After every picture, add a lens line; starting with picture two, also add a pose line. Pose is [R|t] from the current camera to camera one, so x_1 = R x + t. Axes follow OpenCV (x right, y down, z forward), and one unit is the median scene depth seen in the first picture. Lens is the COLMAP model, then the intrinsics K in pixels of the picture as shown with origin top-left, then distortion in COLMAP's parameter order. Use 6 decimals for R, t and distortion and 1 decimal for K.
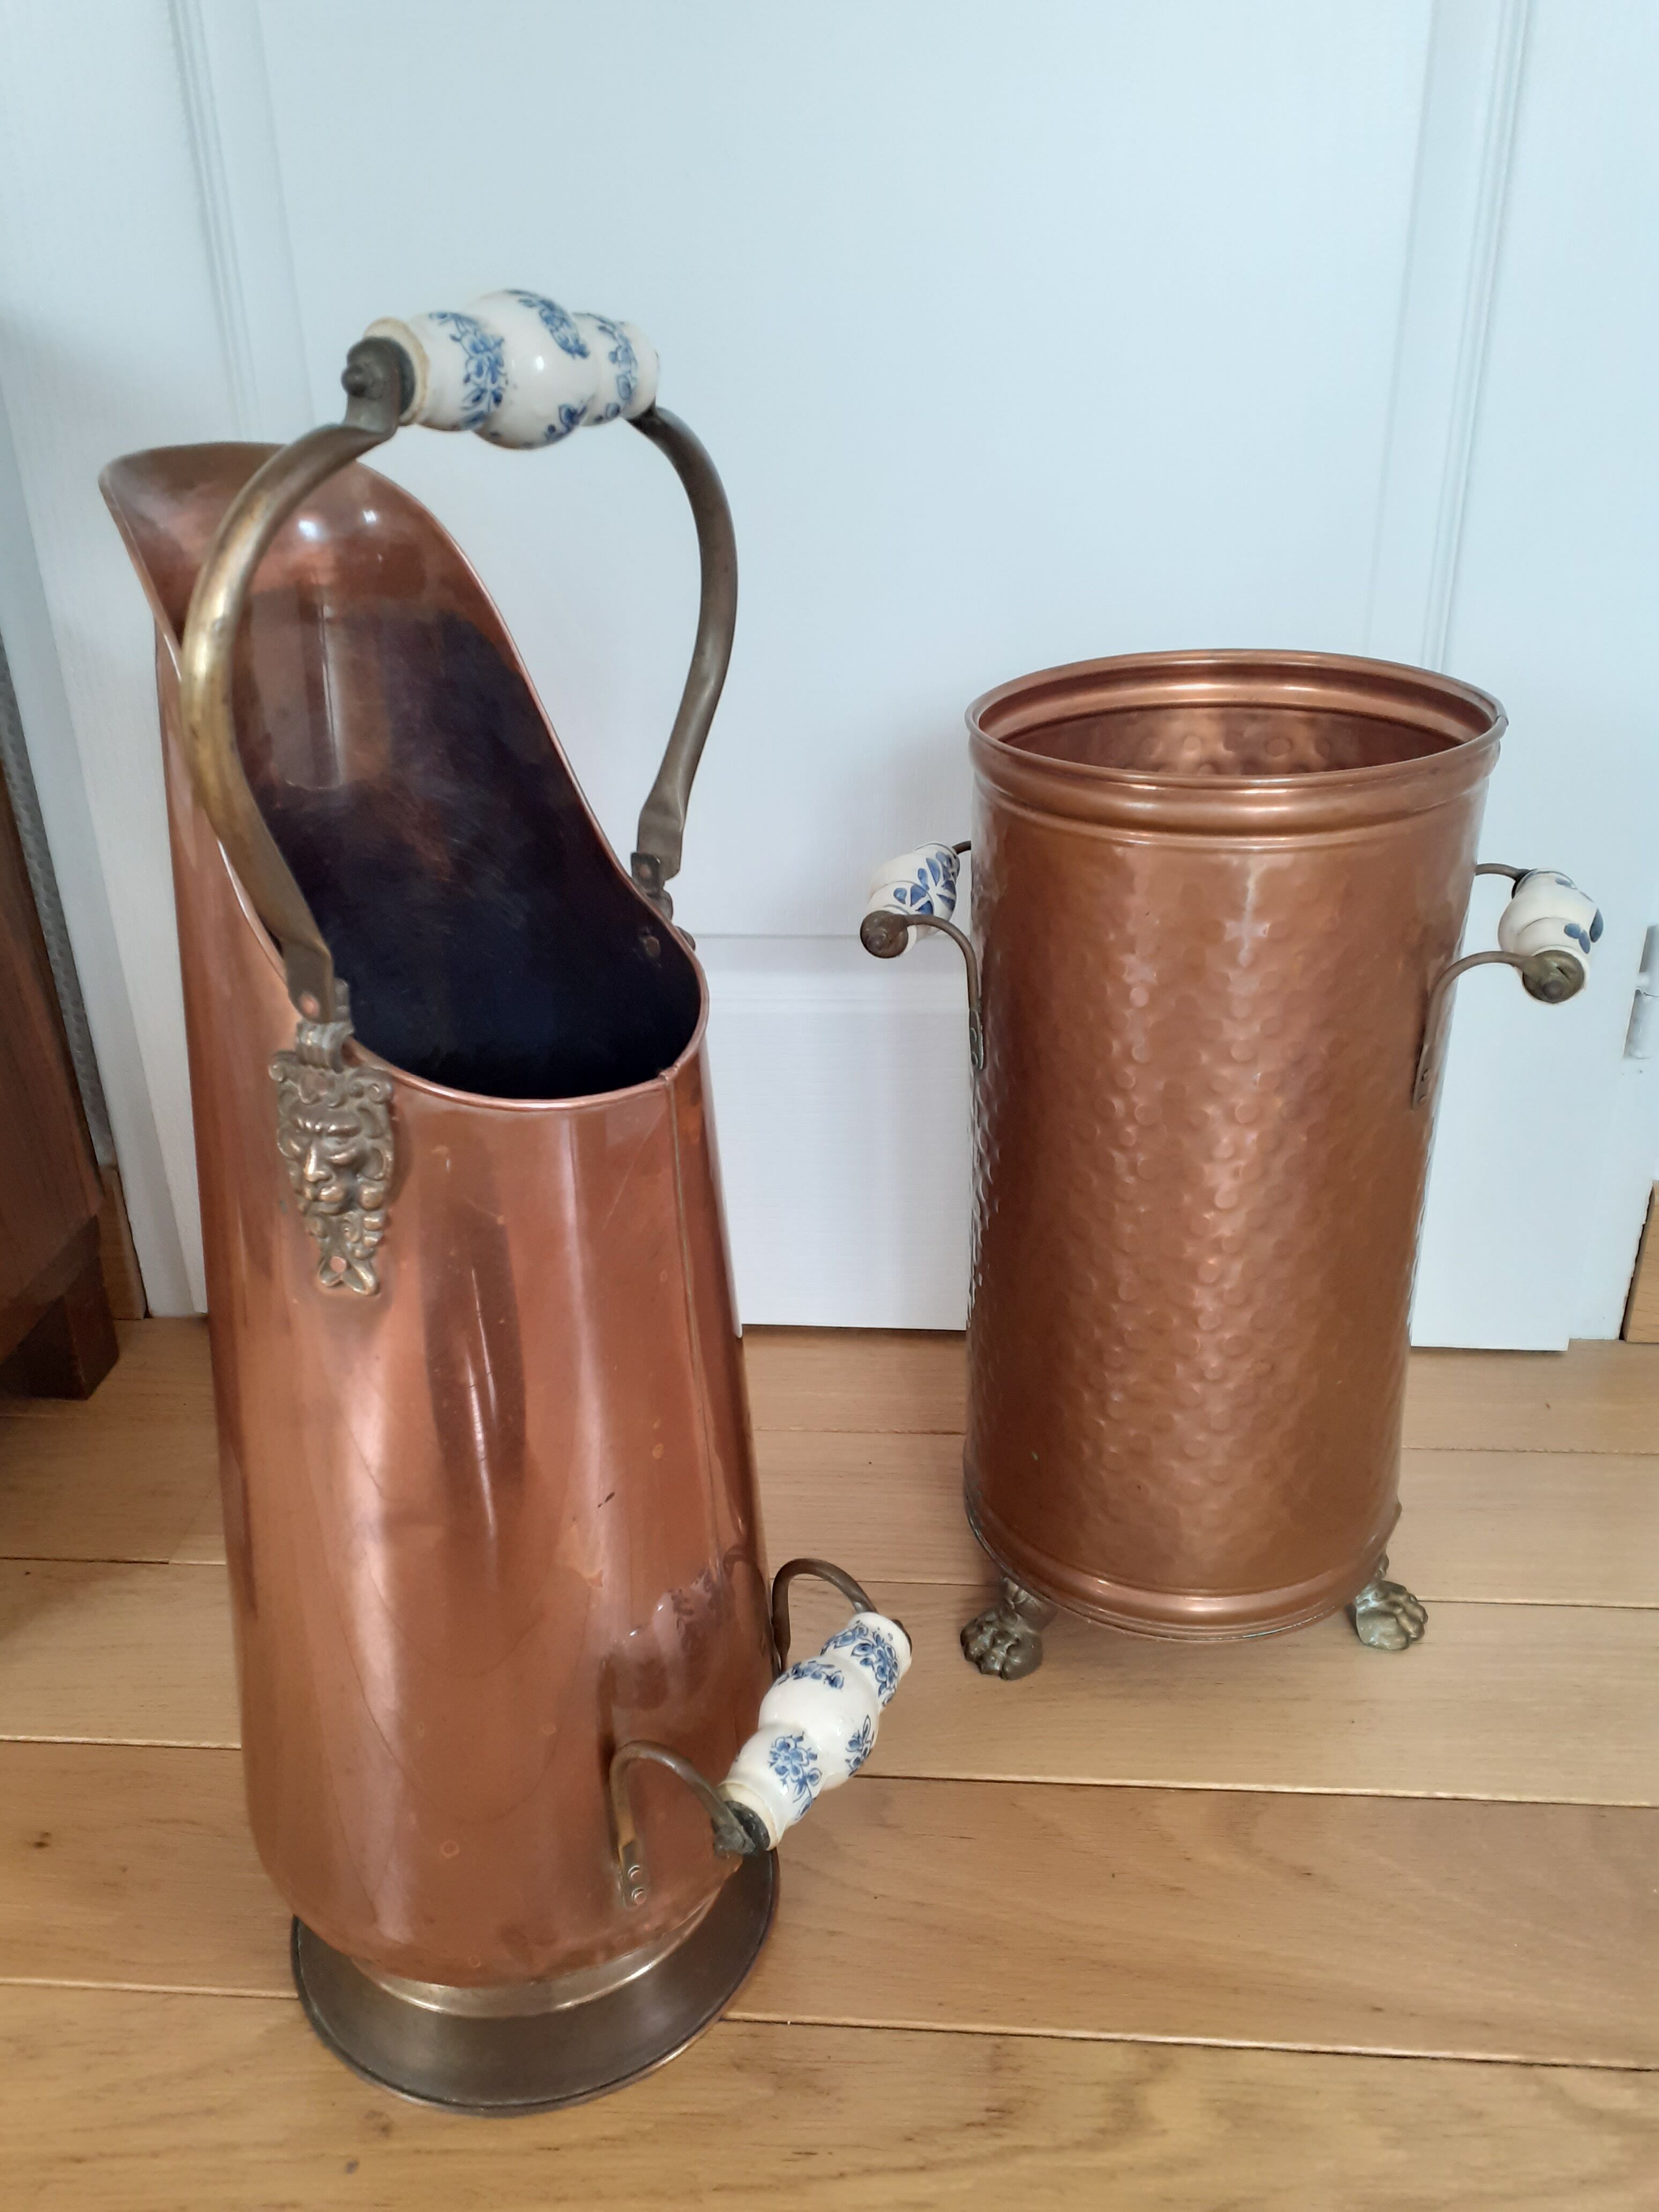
lens RADIAL K [[1711.3, 0, 895.9], [0, 1711.3, 1108.4], [0, 0, 1]] dist [0.008730, 0.008093]
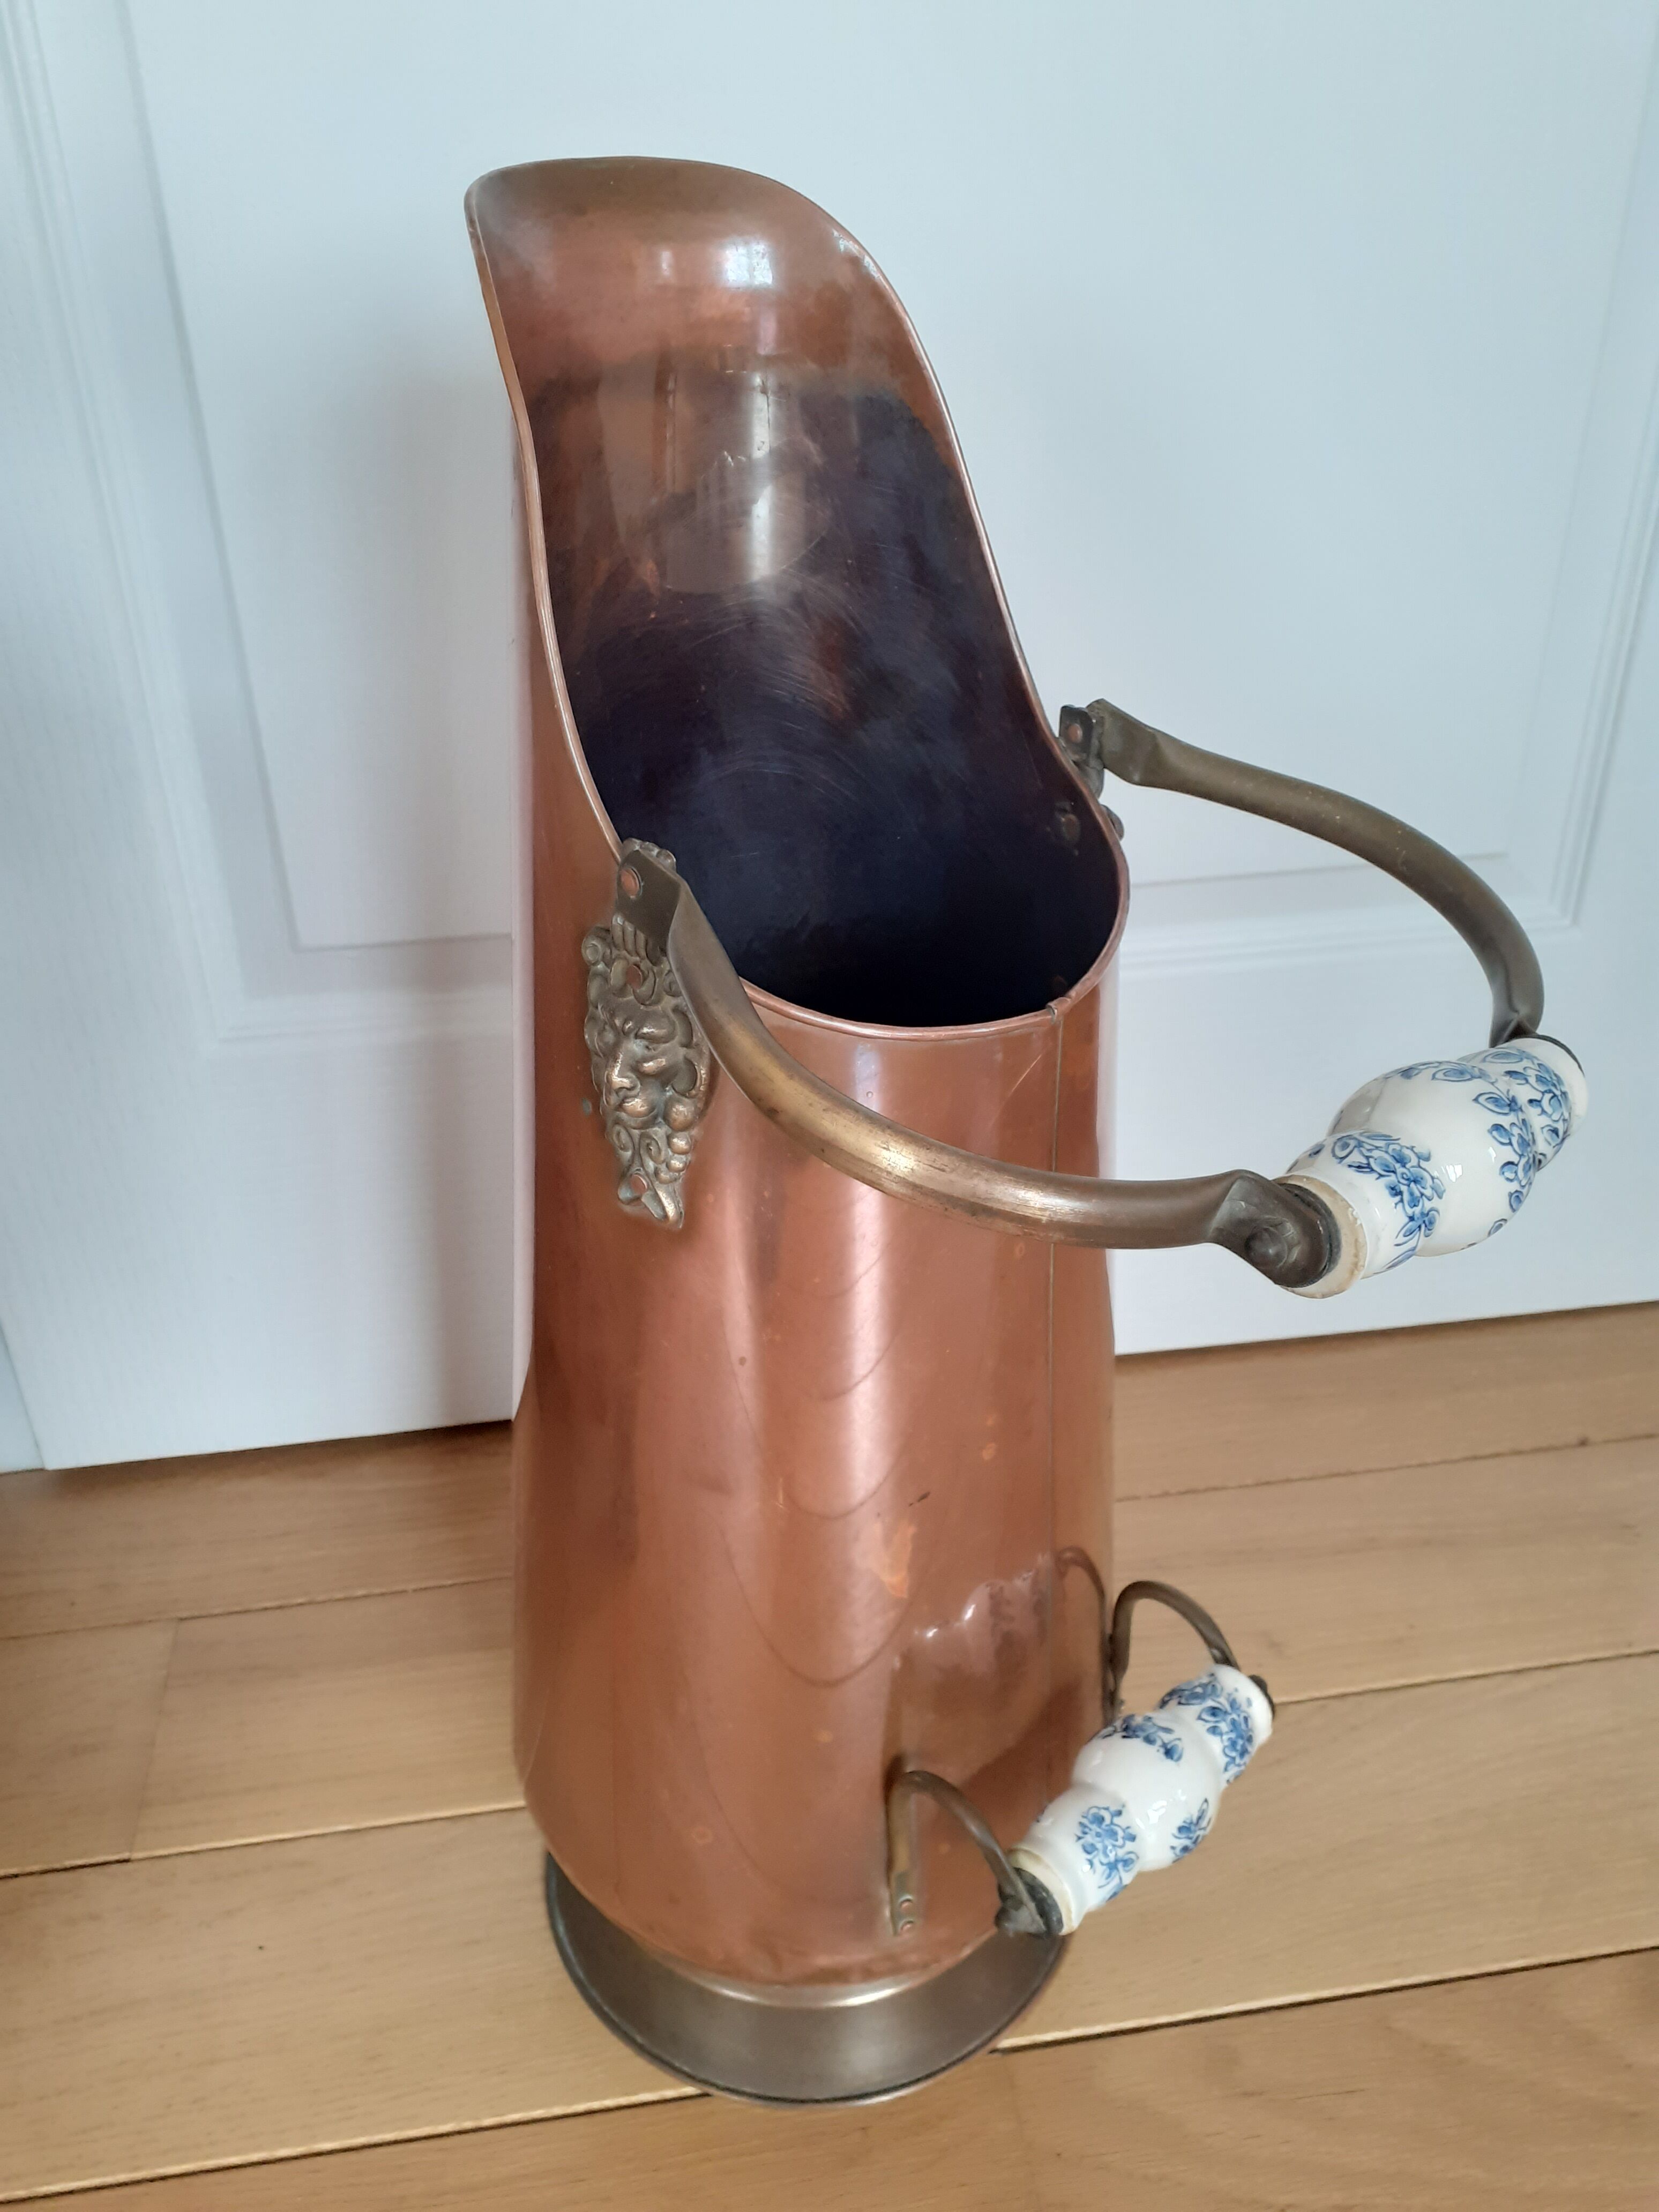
lens RADIAL K [[1689.1, 0, 786.1], [0, 1689.1, 1109.6], [0, 0, 1]] dist [0.026926, -0.001186]
pose [[0.942787, 0.148059, -0.298716, -0.012549], [-0.112373, 0.984672, 0.133391, -0.057234], [0.313887, -0.092192, 0.944974, 0.210218]]
